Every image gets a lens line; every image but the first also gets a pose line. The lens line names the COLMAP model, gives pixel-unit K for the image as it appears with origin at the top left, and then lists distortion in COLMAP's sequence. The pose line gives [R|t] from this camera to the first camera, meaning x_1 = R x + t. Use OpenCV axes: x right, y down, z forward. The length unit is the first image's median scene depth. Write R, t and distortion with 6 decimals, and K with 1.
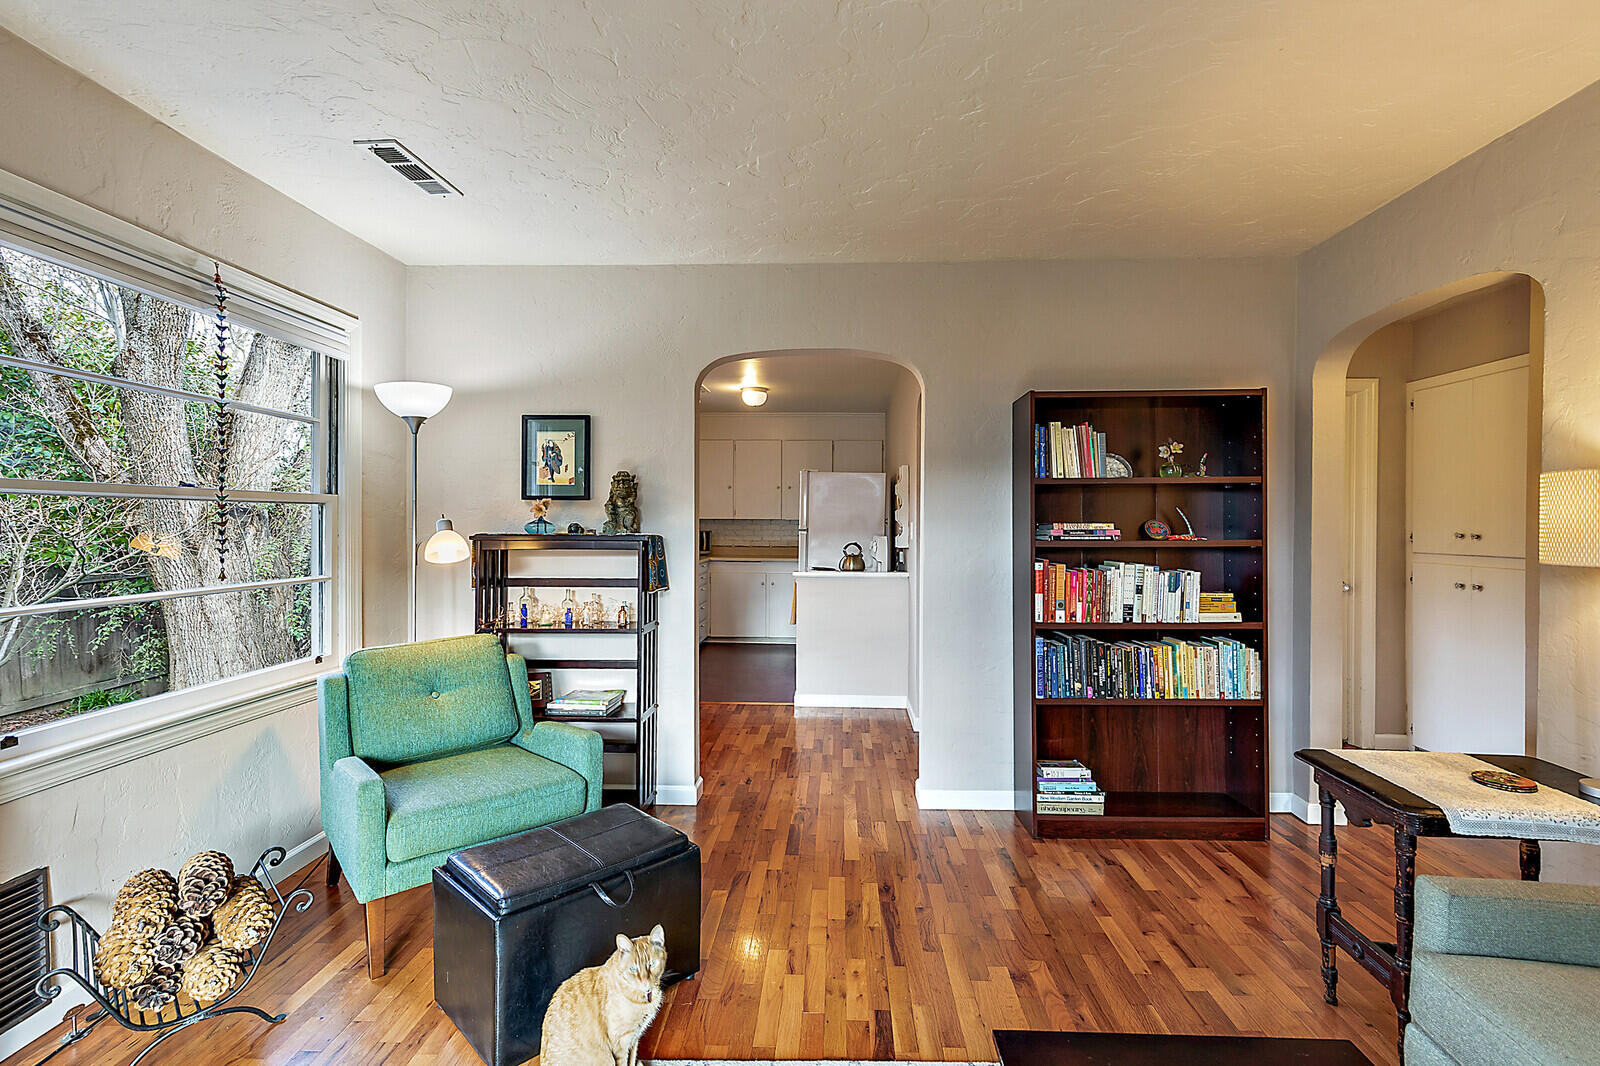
lens RADIAL K [[753.5, 0, 805.8], [0, 753.5, 527.6], [0, 0, 1]] dist [0.009282, -0.000153]
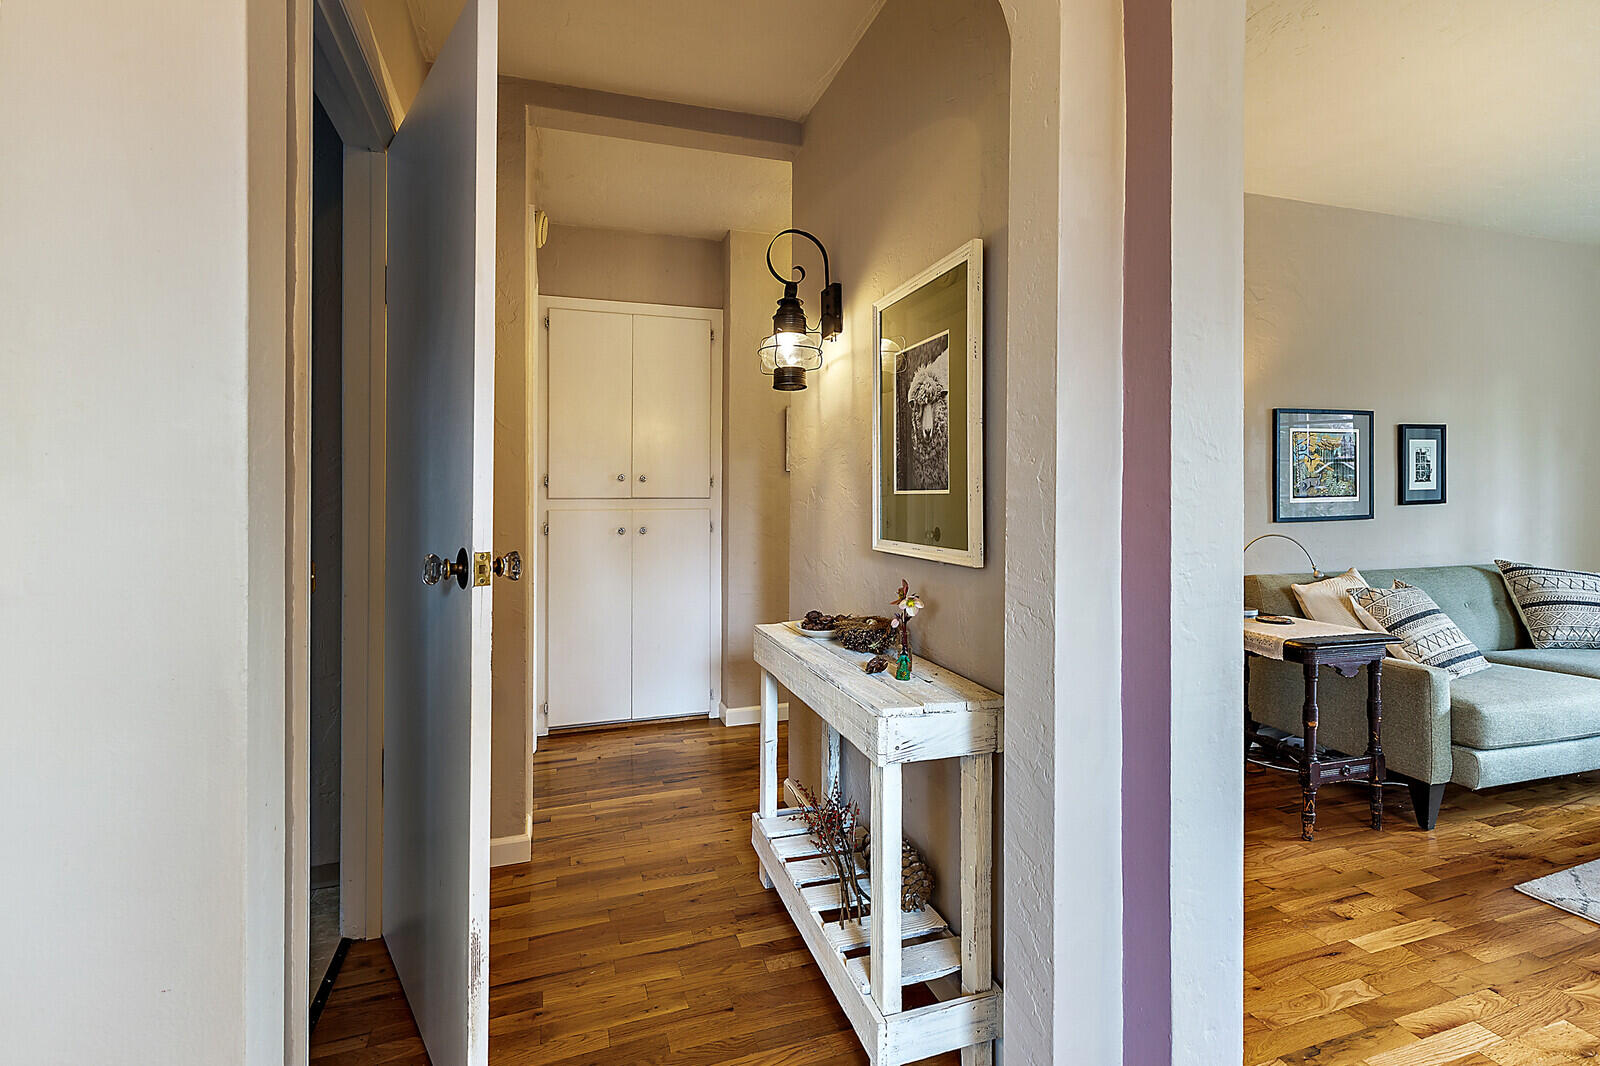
lens RADIAL K [[731.8, 0, 801.2], [0, 731.8, 496.7], [0, 0, 1]] dist [0.001808, 0.000768]
pose [[-0.353062, -0.002572, 0.935596, -0.077243], [0.004808, 0.999978, 0.004563, 0.036890], [-0.935587, 0.006110, -0.353042, 1.323198]]
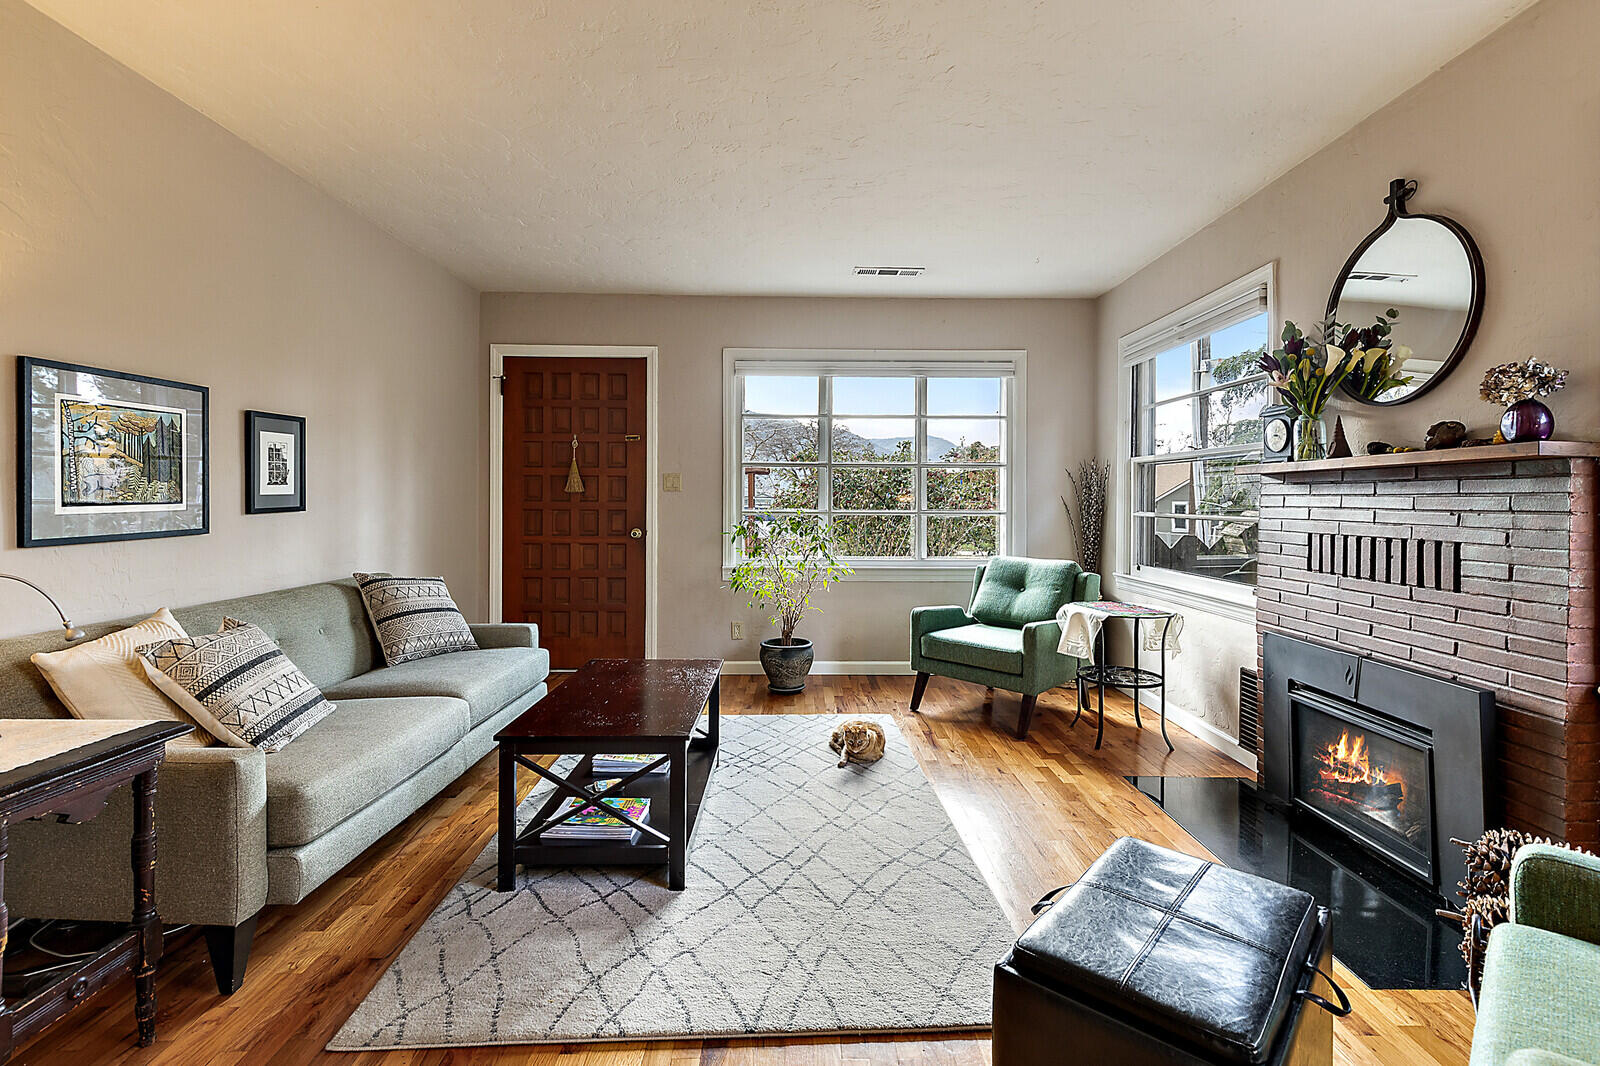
lens RADIAL K [[731.8, 0, 801.2], [0, 731.8, 496.7], [0, 0, 1]] dist [0.001808, 0.000768]
pose [[-0.998775, -0.002396, -0.049433, 0.021752], [-0.002489, 0.999995, 0.001816, 0.035417], [0.049429, 0.001937, -0.998776, 1.007466]]
